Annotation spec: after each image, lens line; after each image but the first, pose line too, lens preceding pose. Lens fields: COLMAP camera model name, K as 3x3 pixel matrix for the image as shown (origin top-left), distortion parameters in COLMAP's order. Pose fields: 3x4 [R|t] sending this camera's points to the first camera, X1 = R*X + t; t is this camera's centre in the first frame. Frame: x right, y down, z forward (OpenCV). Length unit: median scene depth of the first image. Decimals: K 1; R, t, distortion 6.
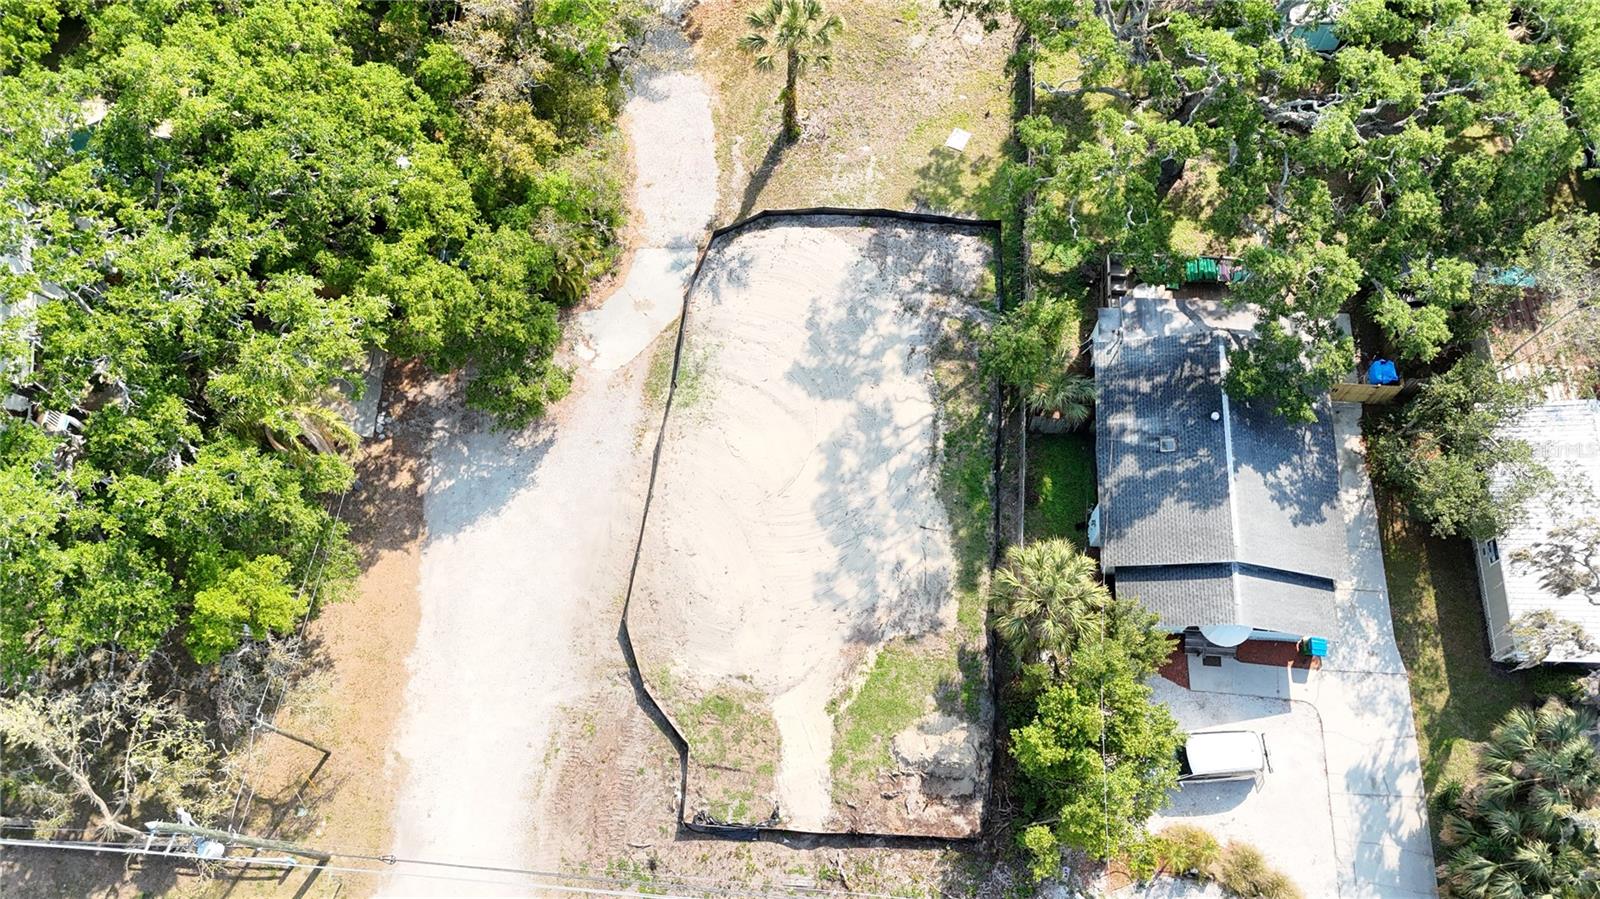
lens RADIAL K [[1177.0, 0, 800.0], [0, 1177.0, 449.5], [0, 0, 1]] dist [0.065975, -0.062117]
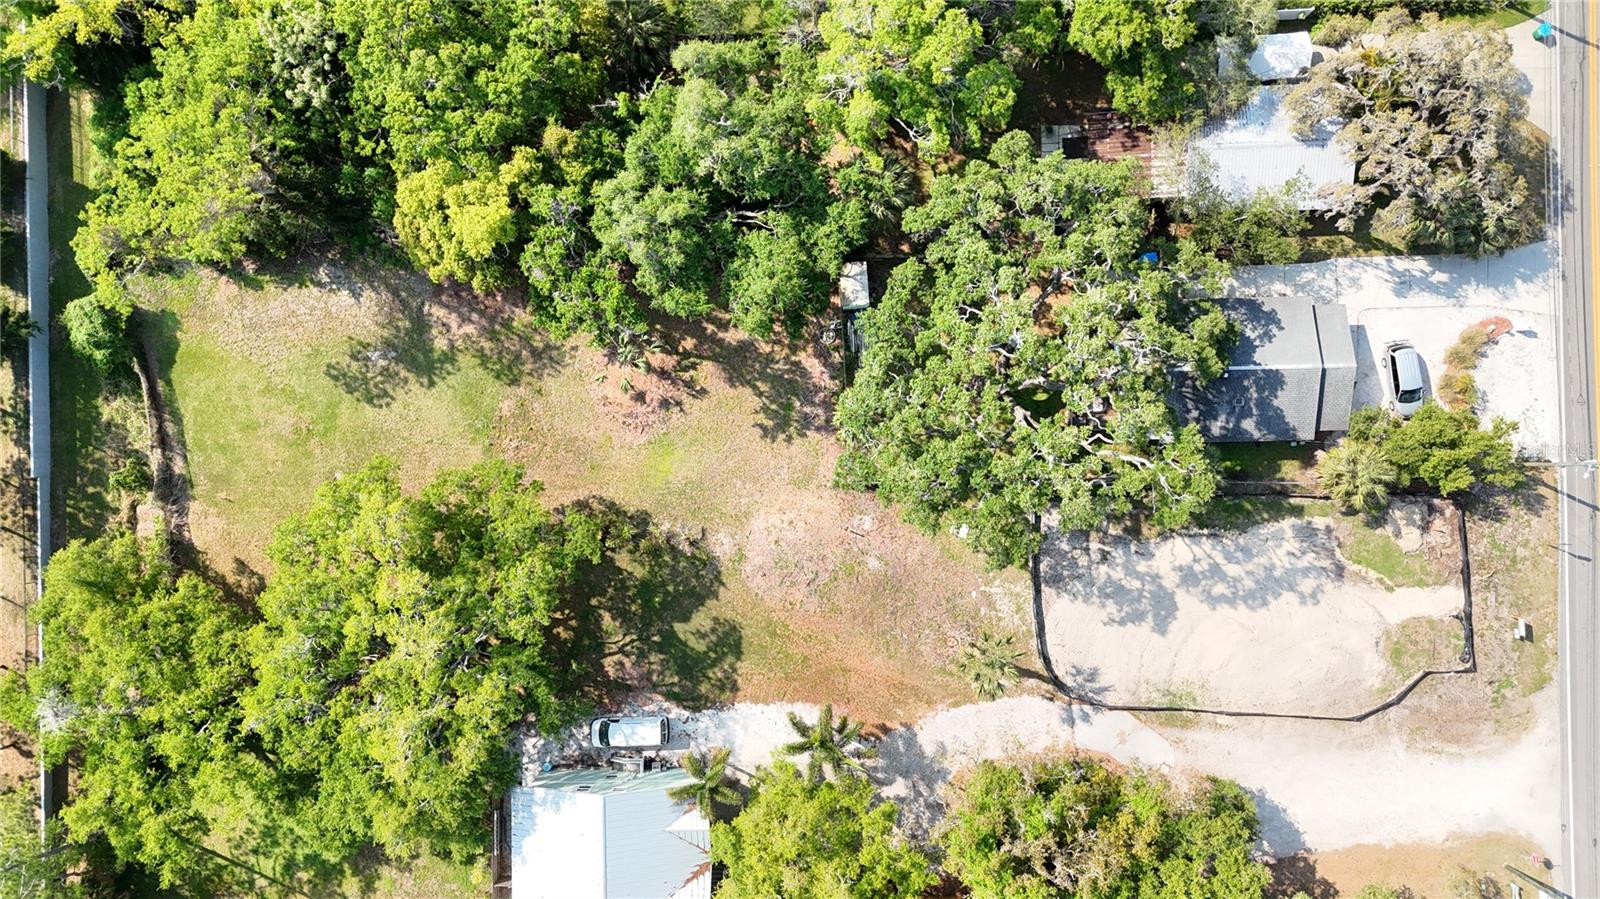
lens RADIAL K [[1177.0, 0, 800.0], [0, 1177.0, 449.5], [0, 0, 1]] dist [0.065975, -0.062117]
pose [[-0.096043, -0.994834, 0.032893, 0.248135], [0.927733, -0.077493, 0.365111, -1.161814], [-0.360676, 0.065582, 0.930383, -0.299956]]
